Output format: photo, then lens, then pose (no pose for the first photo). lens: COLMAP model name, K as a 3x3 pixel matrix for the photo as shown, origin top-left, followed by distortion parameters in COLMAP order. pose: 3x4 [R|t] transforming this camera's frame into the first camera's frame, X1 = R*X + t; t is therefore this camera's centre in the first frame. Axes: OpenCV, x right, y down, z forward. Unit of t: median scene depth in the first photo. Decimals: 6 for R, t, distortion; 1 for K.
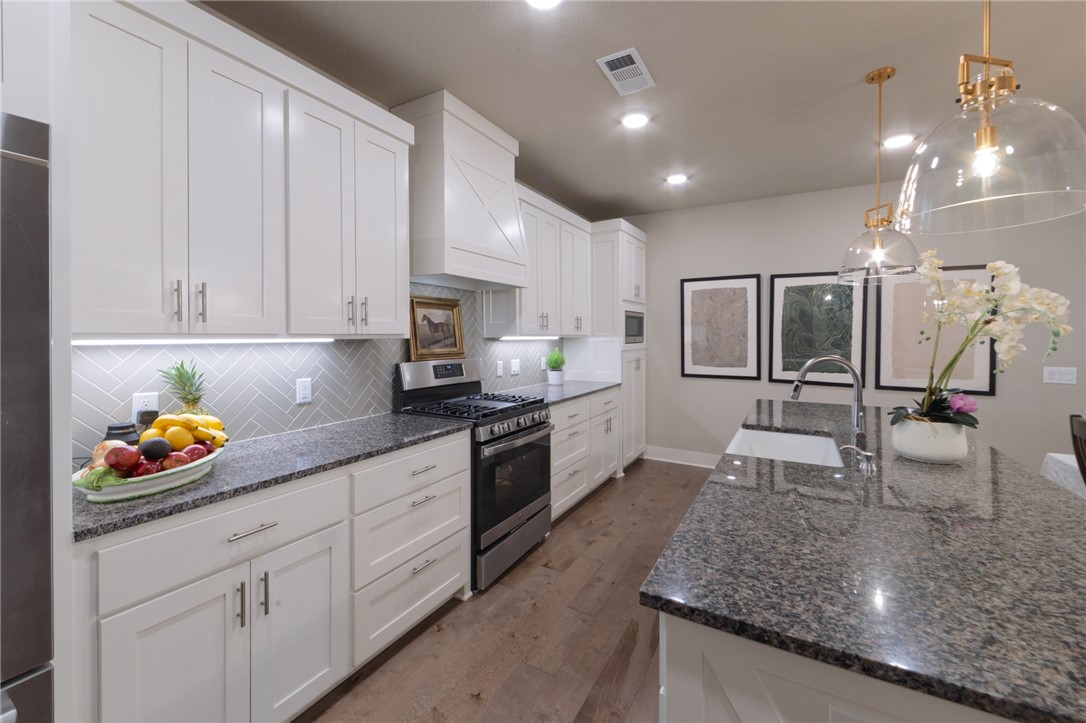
lens RADIAL K [[437.5, 0, 544.1], [0, 437.5, 339.0], [0, 0, 1]] dist [-0.000411, -0.000154]
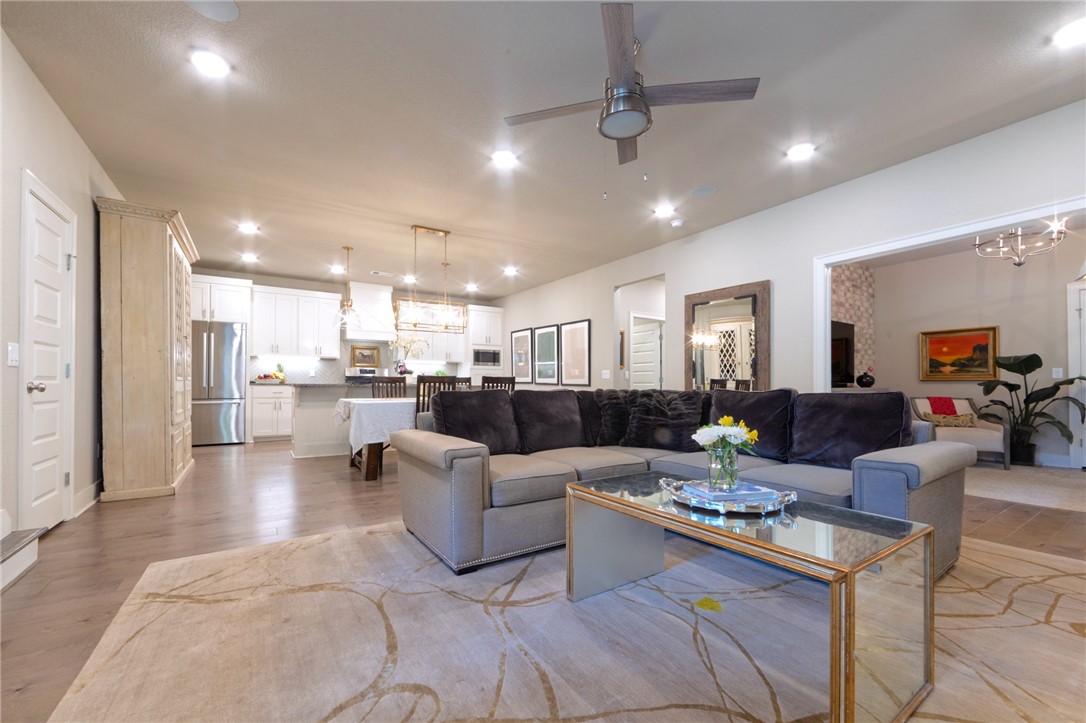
lens RADIAL K [[425.5, 0, 516.6], [0, 425.5, 380.9], [0, 0, 1]] dist [0.000066, -0.000037]
pose [[0.880999, 0.004850, -0.473094, 1.869117], [-0.010124, 0.999912, -0.008602, 0.141811], [0.473010, 0.012368, 0.880970, -0.933863]]
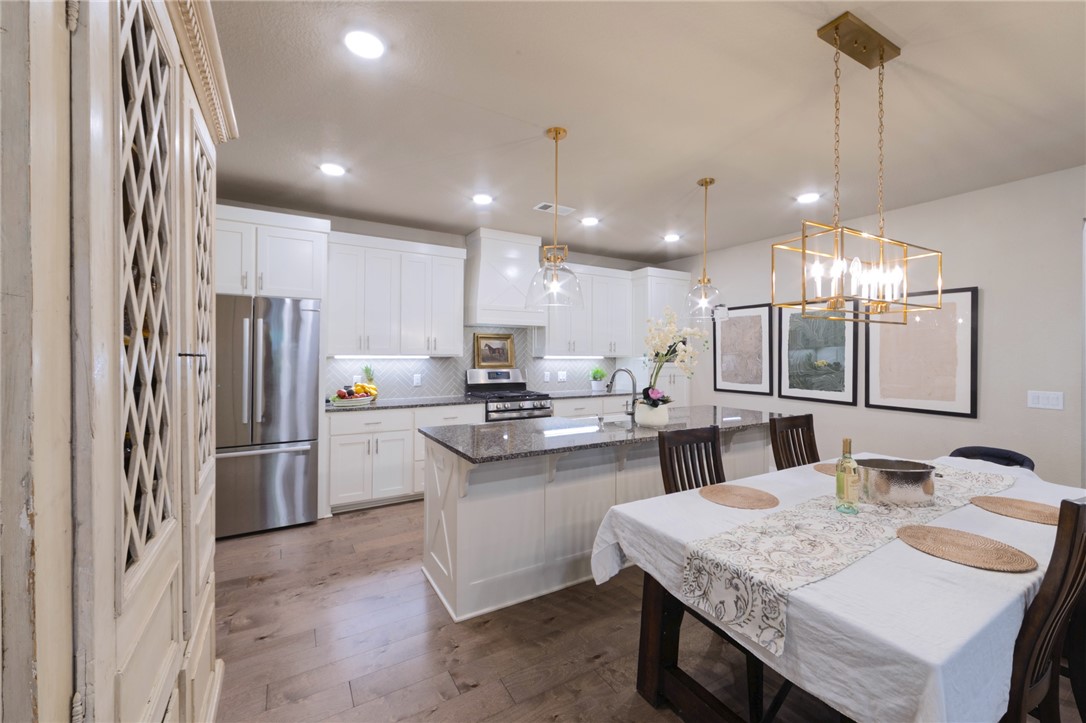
lens RADIAL K [[428.0, 0, 532.0], [0, 428.0, 351.3], [0, 0, 1]] dist [-0.000349, -0.000135]
pose [[0.865437, 0.000117, -0.501018, 0.732206], [-0.009178, 0.999836, -0.015619, 0.001476], [0.500934, 0.018115, 0.865296, -0.407713]]
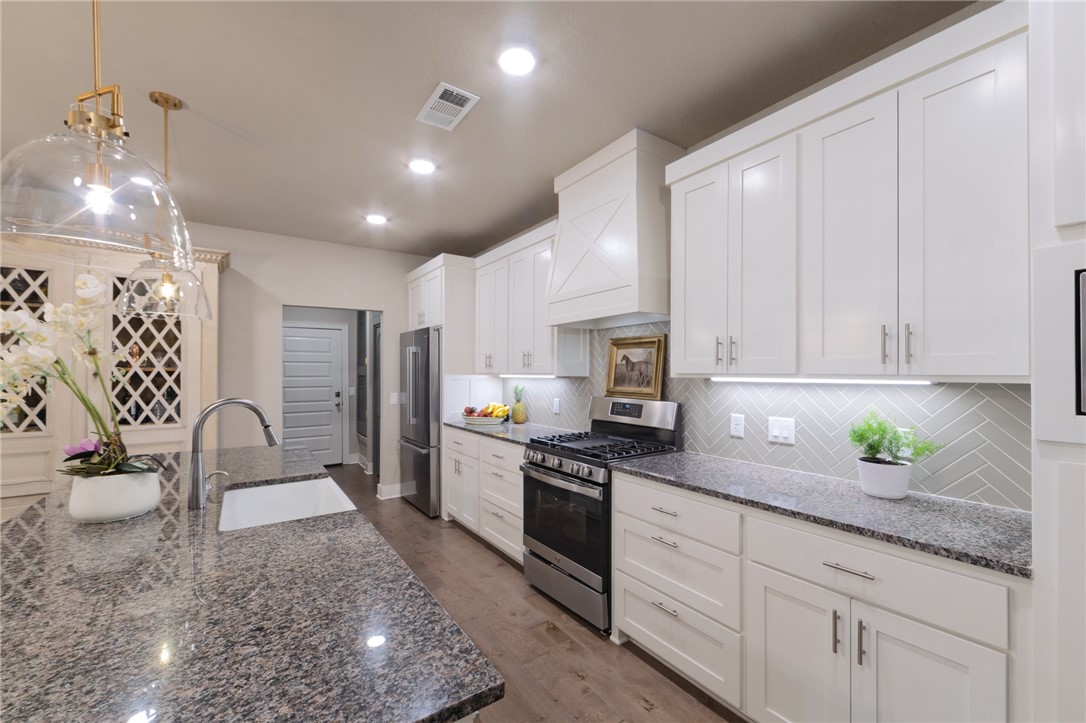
lens RADIAL K [[415.4, 0, 568.4], [0, 415.4, 386.9], [0, 0, 1]] dist [-0.026699, -0.000049]
pose [[-0.370595, 0.030051, -0.928308, 0.686791], [-0.012625, 0.999221, 0.037387, -0.012680], [0.928709, 0.025575, -0.369927, 1.185389]]
